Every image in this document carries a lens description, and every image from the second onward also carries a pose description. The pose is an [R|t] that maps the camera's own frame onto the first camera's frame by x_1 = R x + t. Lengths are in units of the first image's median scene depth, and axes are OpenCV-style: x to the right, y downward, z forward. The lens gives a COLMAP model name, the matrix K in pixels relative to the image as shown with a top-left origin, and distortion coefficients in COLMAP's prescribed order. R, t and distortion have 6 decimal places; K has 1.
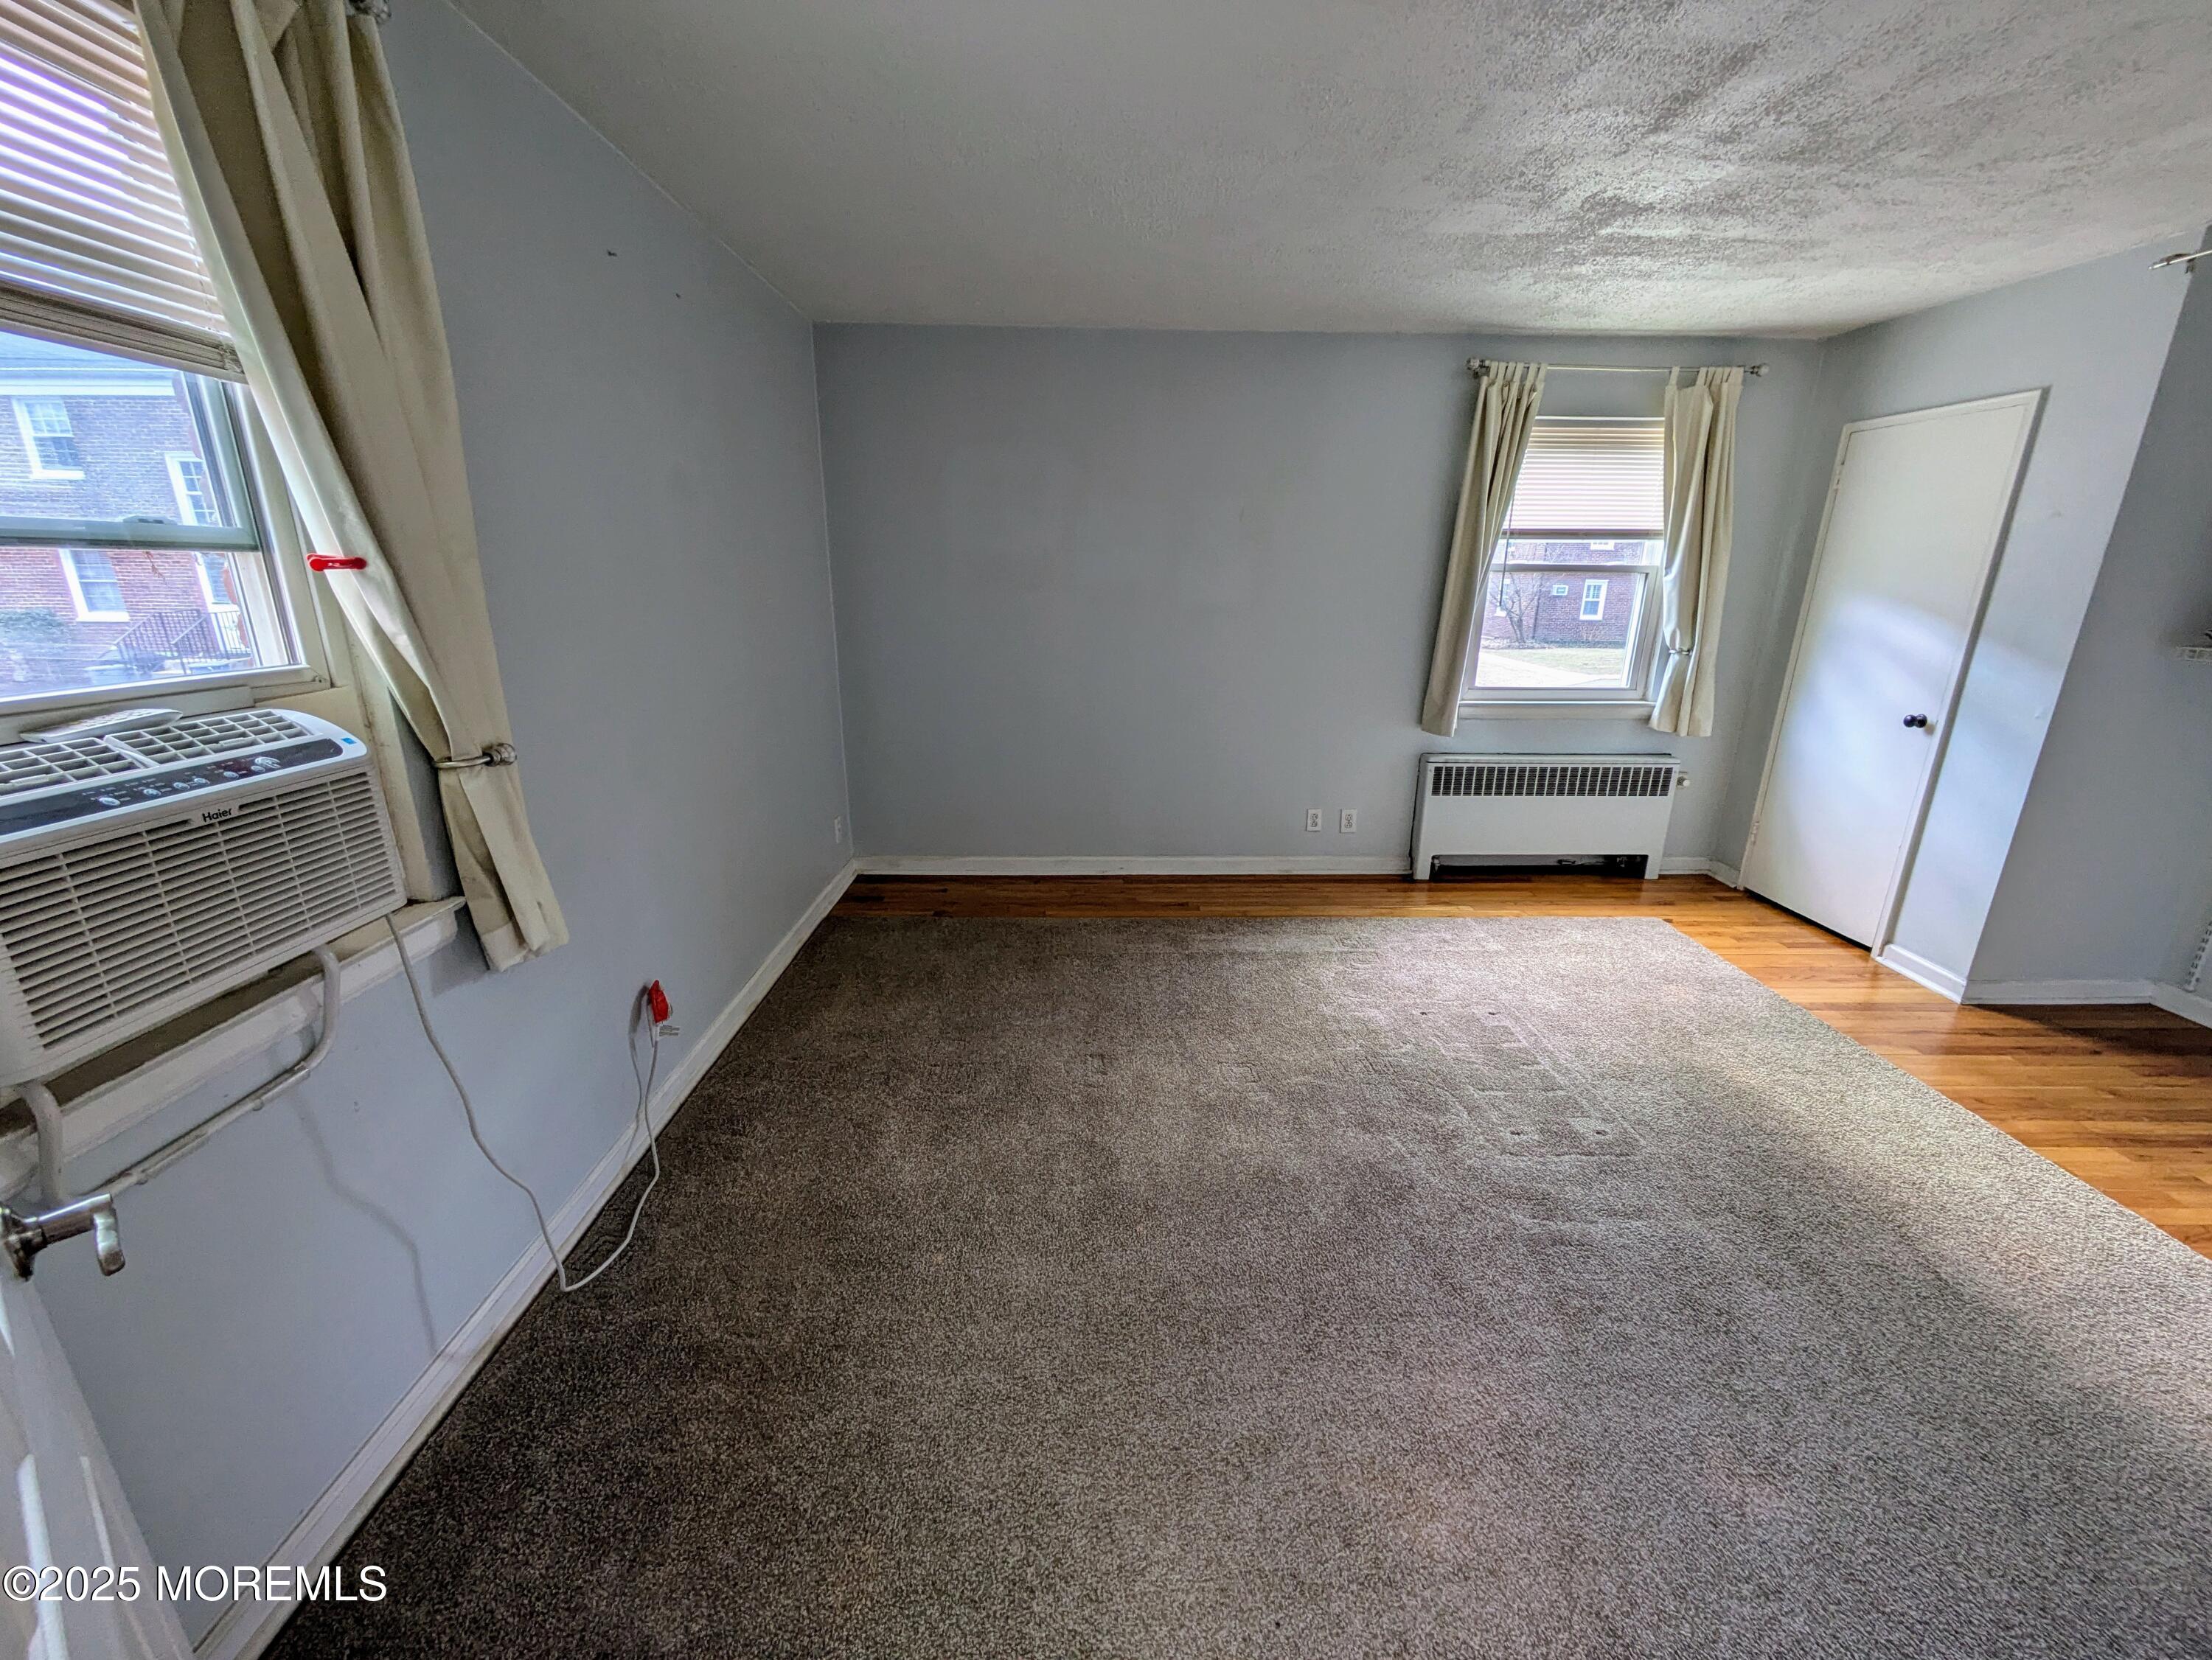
lens RADIAL K [[870.1, 0, 1106.0], [0, 870.1, 830.0], [0, 0, 1]] dist [-0.001538, -0.000044]
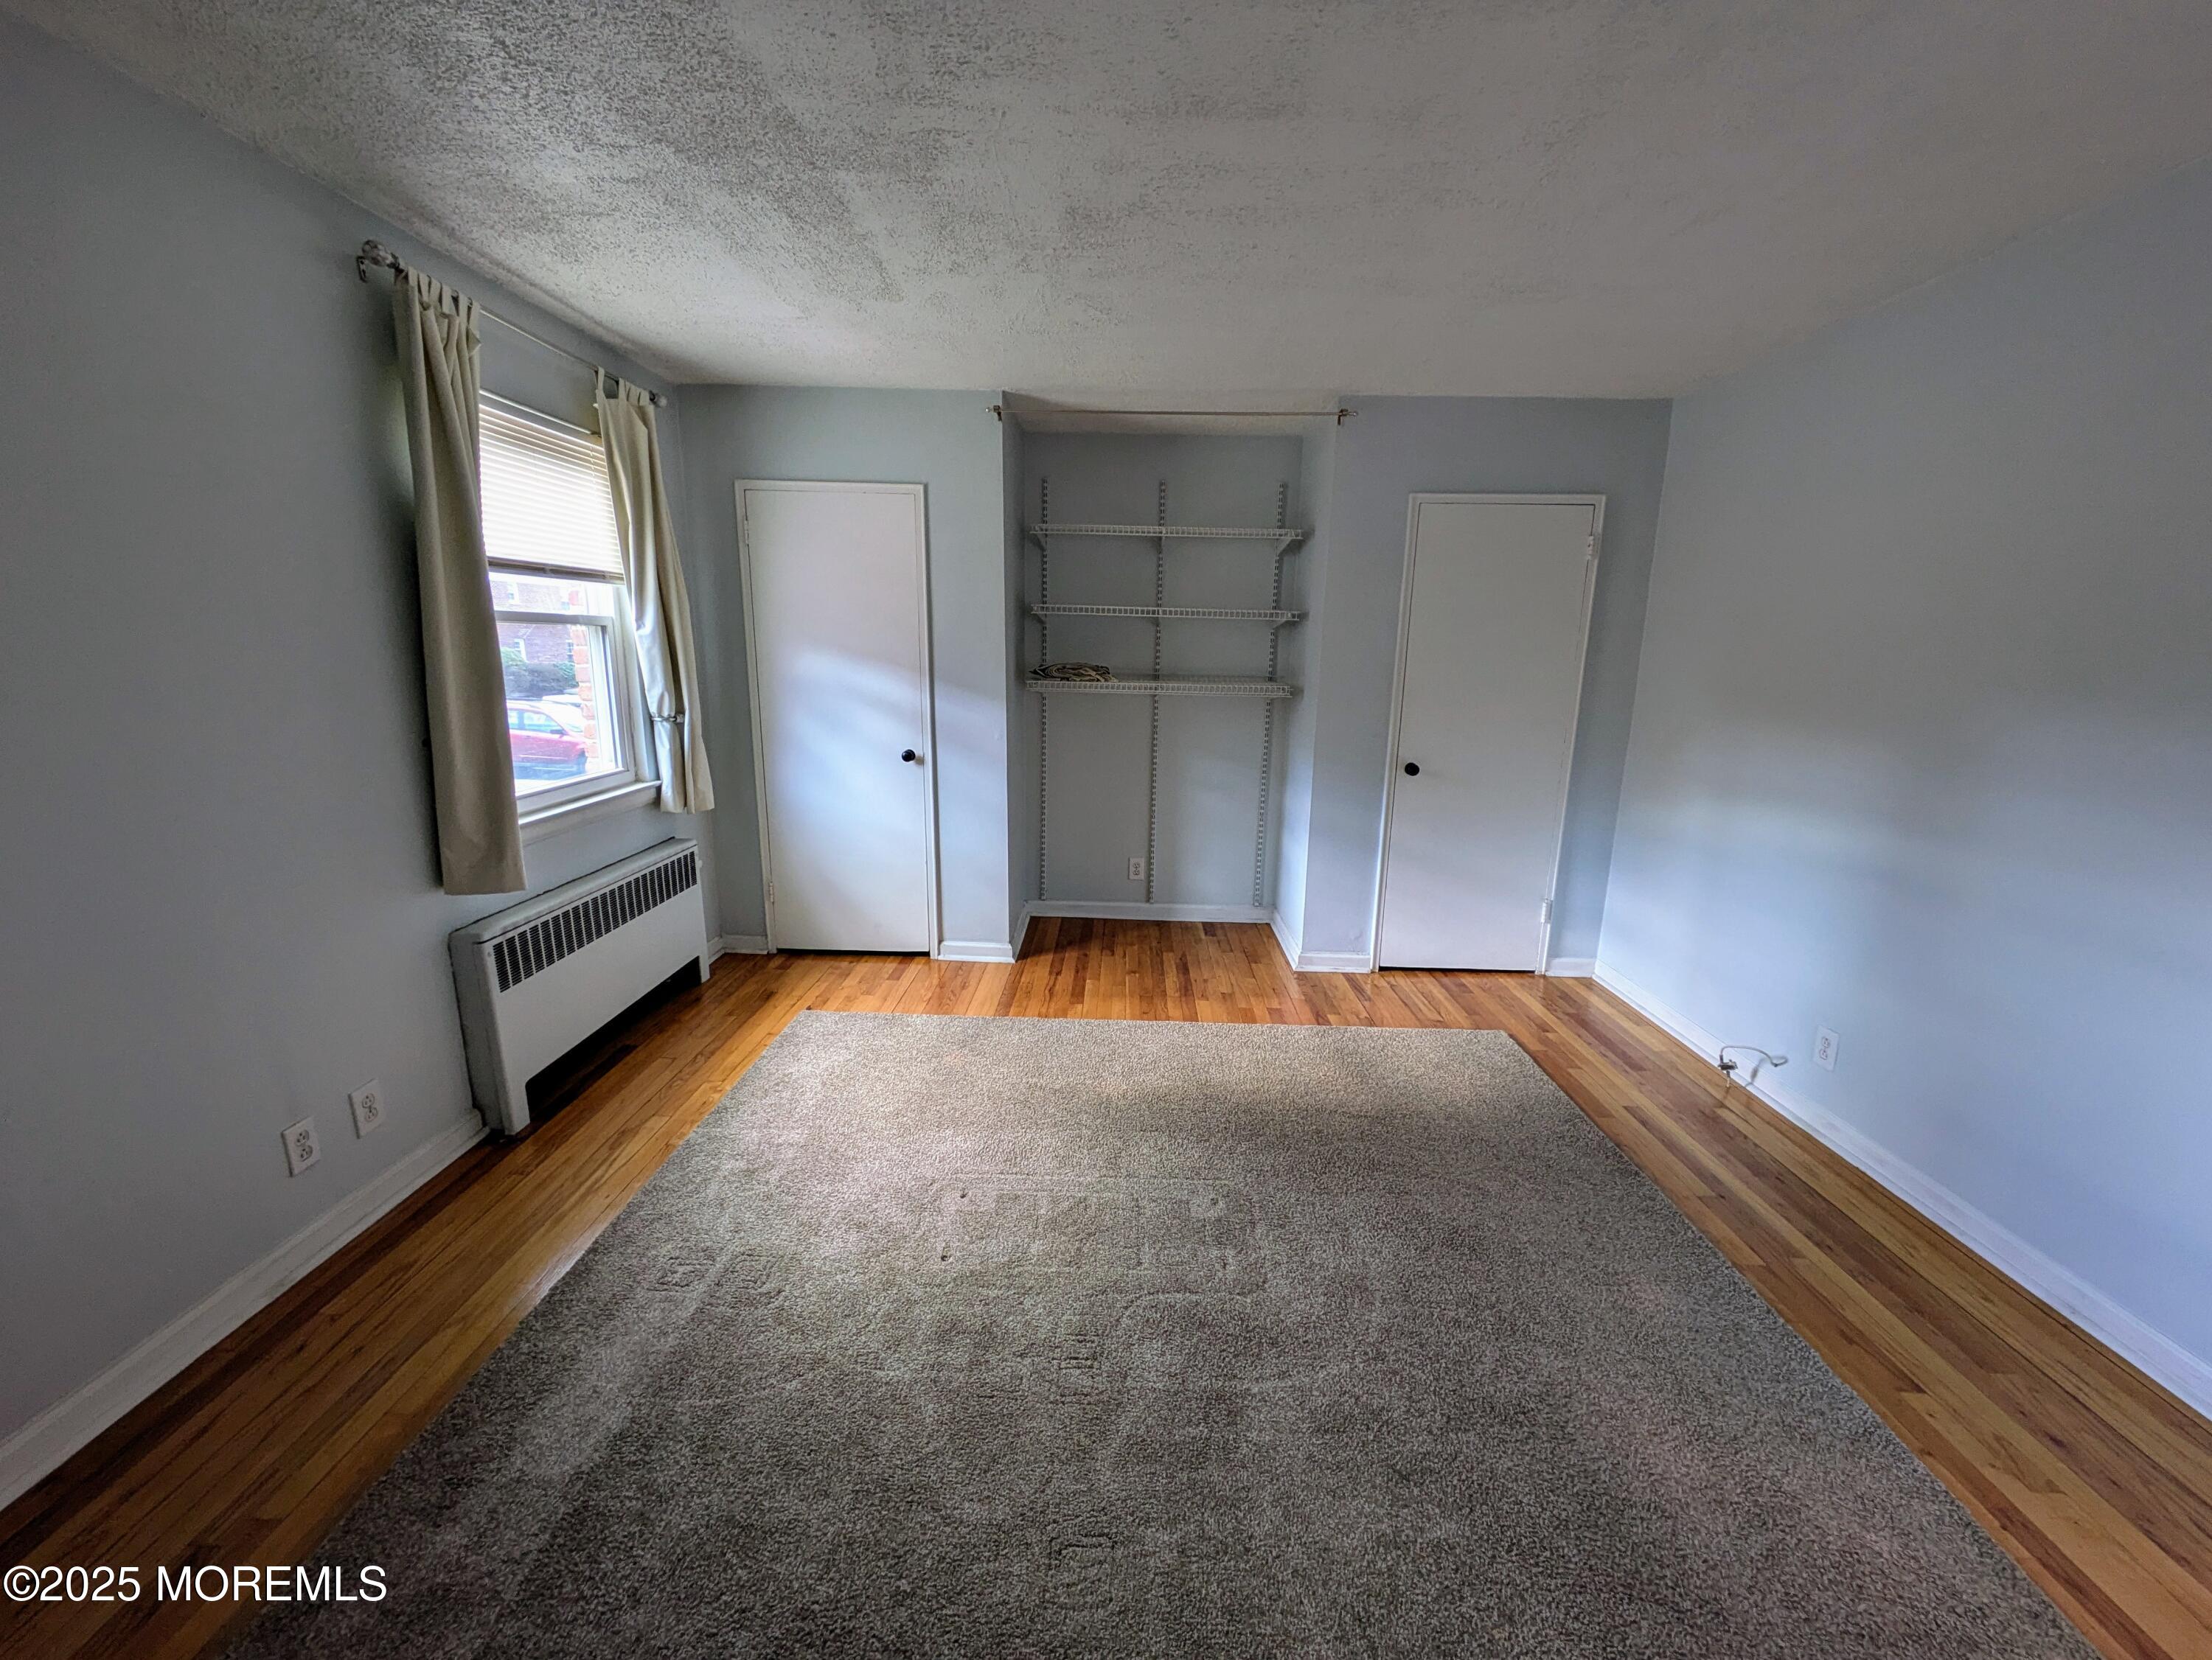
lens RADIAL K [[870.1, 0, 1106.0], [0, 870.1, 830.0], [0, 0, 1]] dist [-0.001538, -0.000044]
pose [[0.043748, -0.217489, 0.975082, -0.196386], [0.272947, 0.941485, 0.197750, -0.181661], [-0.961034, 0.257495, 0.100551, 0.629738]]
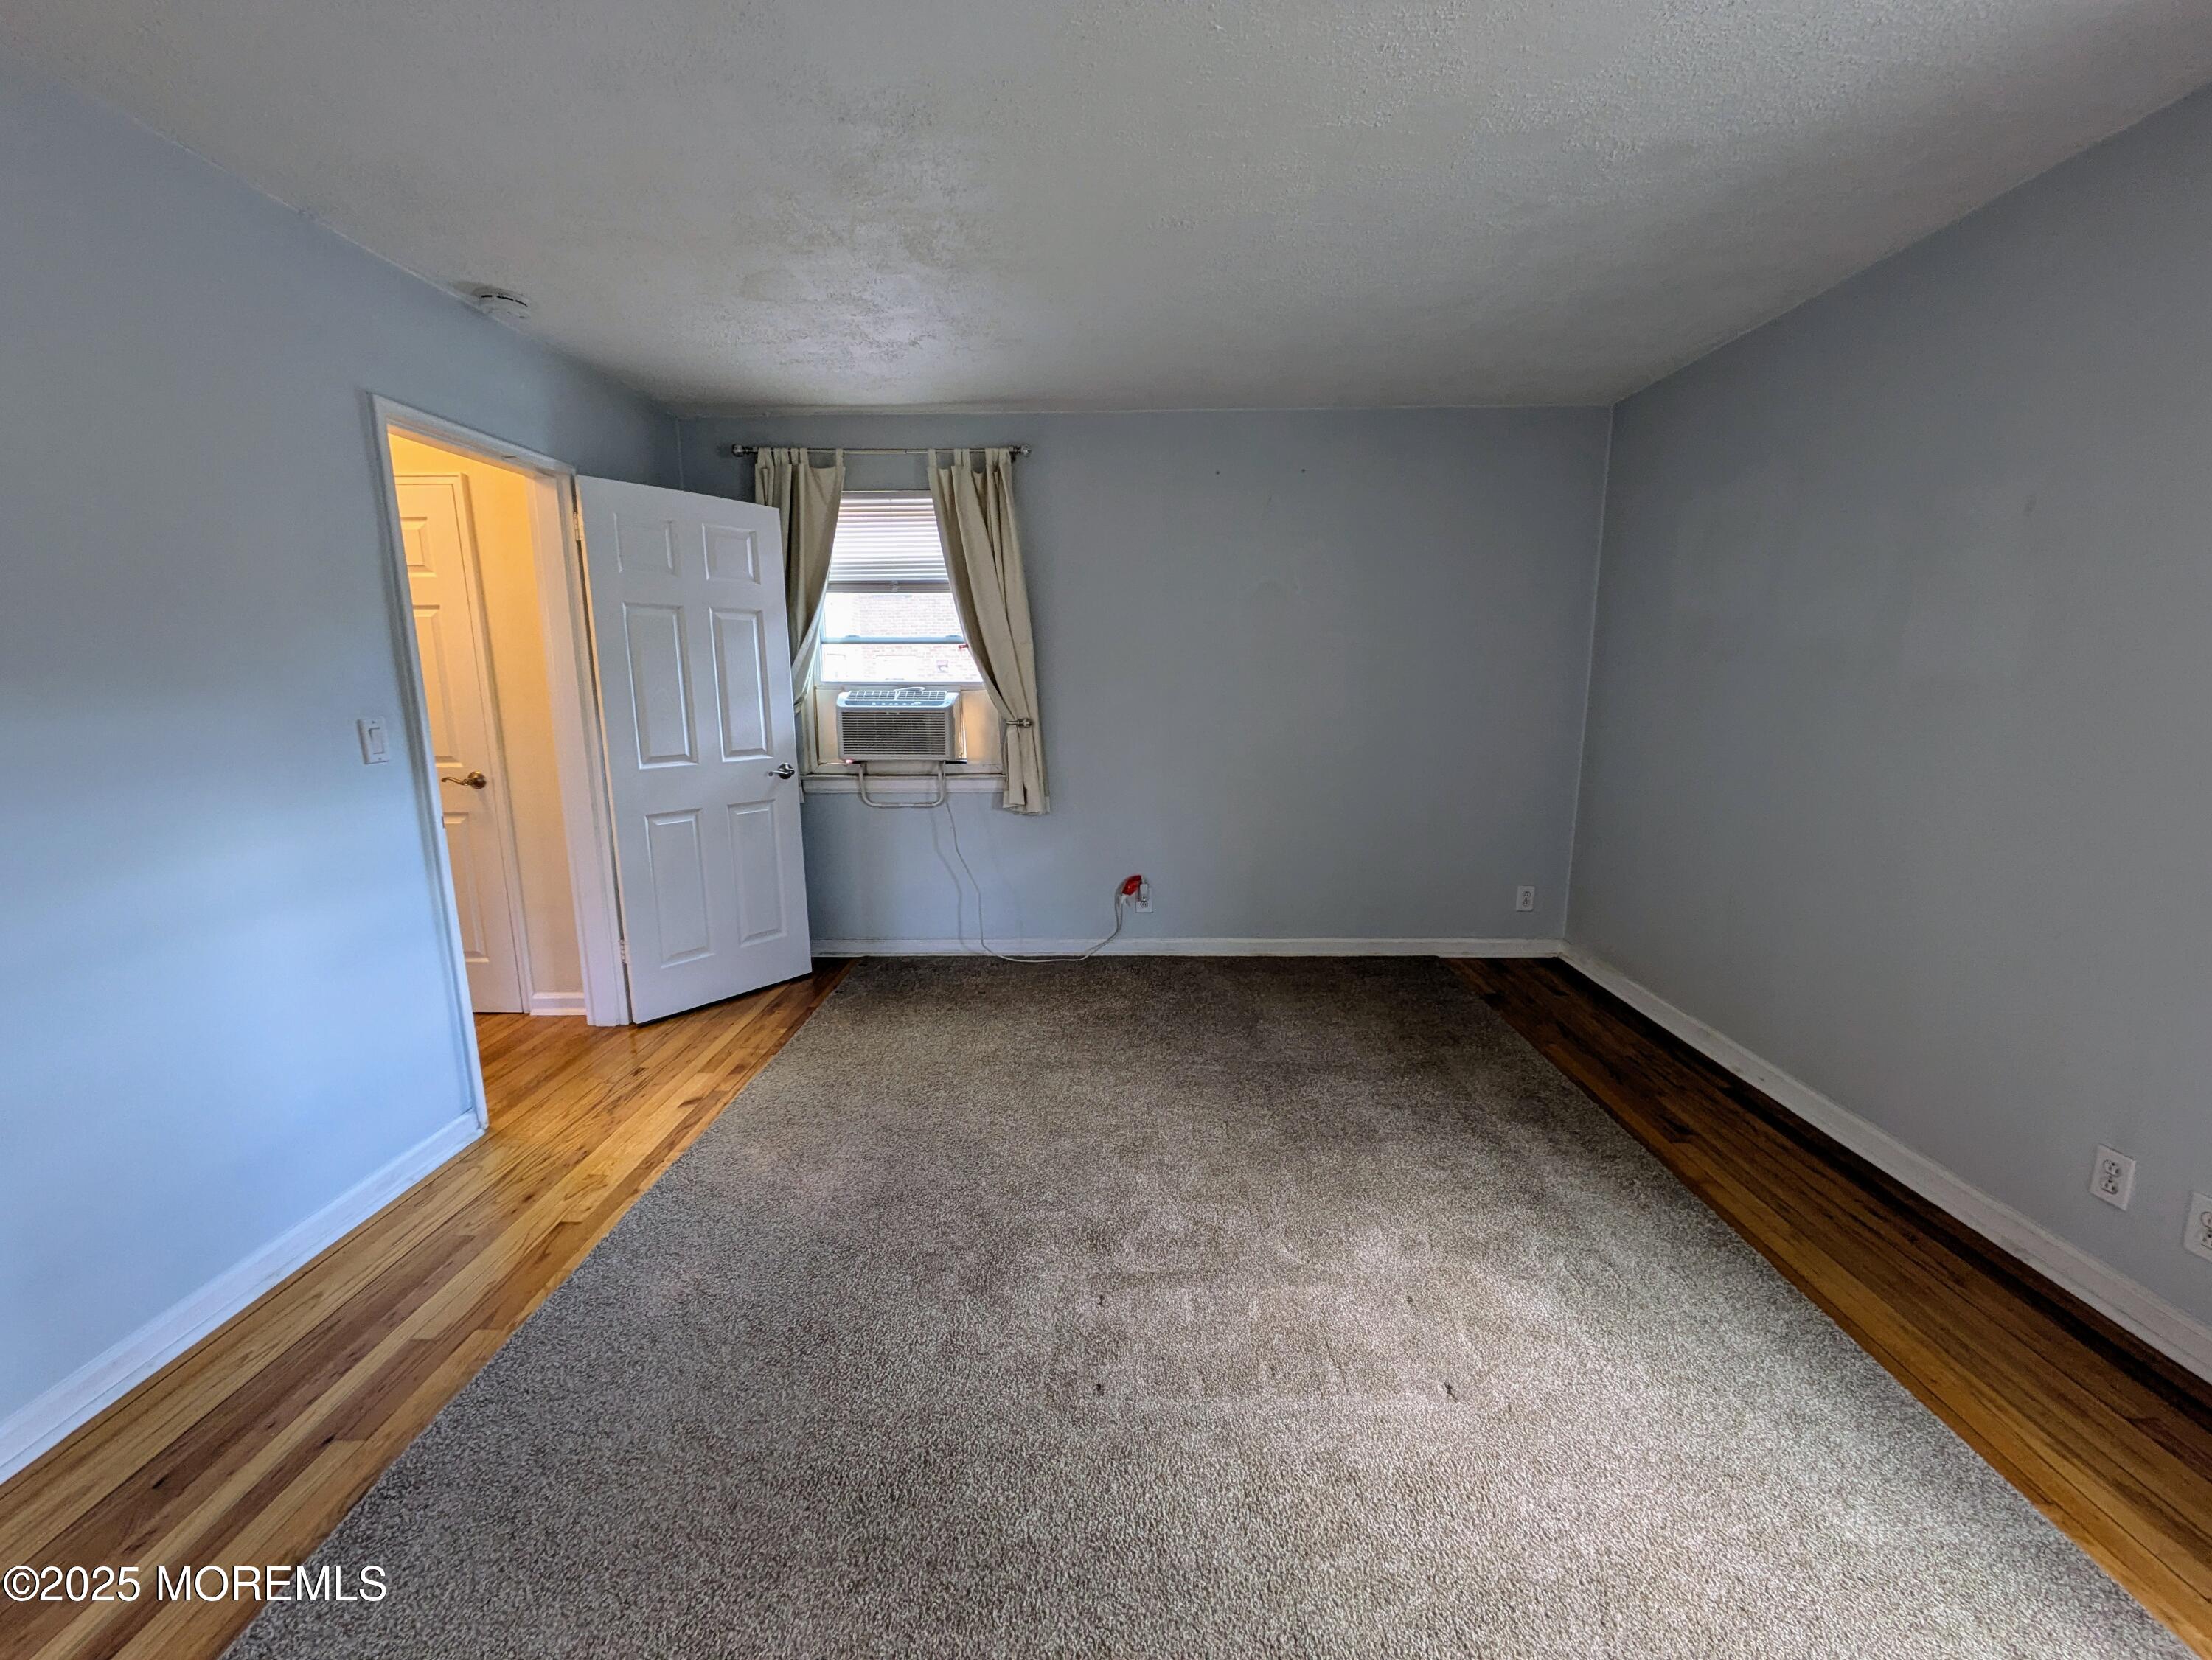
lens RADIAL K [[870.1, 0, 1106.0], [0, 870.1, 830.0], [0, 0, 1]] dist [-0.001538, -0.000044]
pose [[-0.039076, 0.167962, -0.985019, 0.815016], [-0.279385, 0.944620, 0.172157, -0.135069], [0.959384, 0.281927, 0.010014, 0.602088]]
